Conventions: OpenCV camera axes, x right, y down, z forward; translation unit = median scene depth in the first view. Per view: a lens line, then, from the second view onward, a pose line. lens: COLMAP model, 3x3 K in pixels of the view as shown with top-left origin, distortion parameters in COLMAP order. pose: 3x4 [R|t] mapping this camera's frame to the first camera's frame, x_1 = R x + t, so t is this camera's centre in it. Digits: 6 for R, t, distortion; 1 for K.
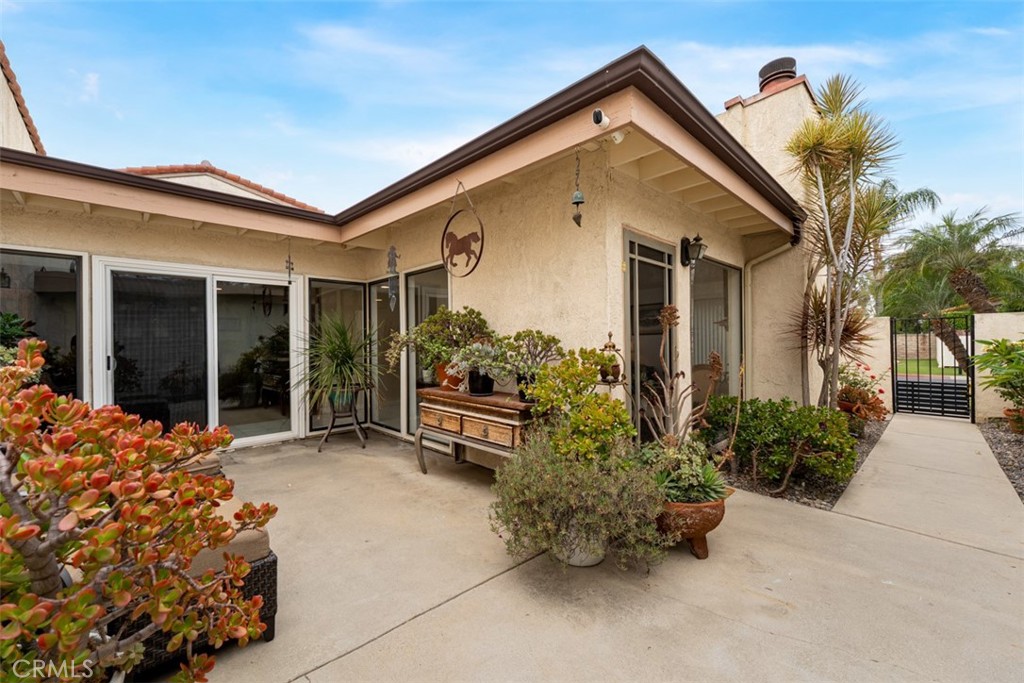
lens RADIAL K [[406.6, 0, 512.0], [0, 406.6, 341.5], [0, 0, 1]] dist [-0.000192, 0.000126]
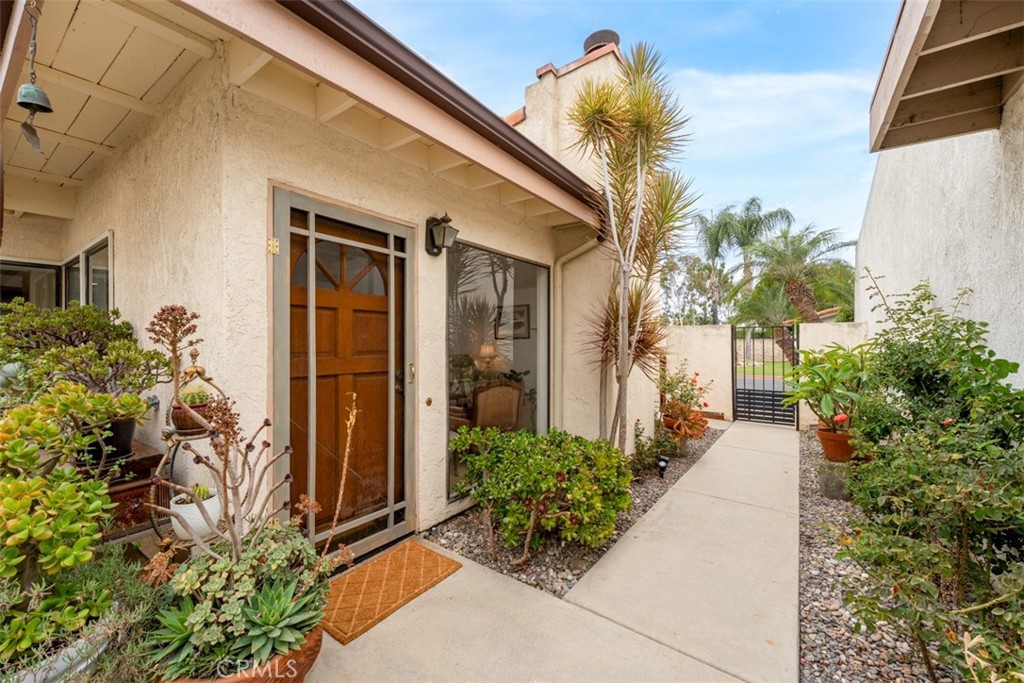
lens RADIAL K [[406.6, 0, 512.0], [0, 406.6, 341.5], [0, 0, 1]] dist [-0.000192, 0.000126]
pose [[0.982432, 0.008346, 0.186435, 0.332329], [-0.008224, 0.999965, -0.001432, -0.020954], [-0.186441, -0.000126, 0.982466, 0.183116]]
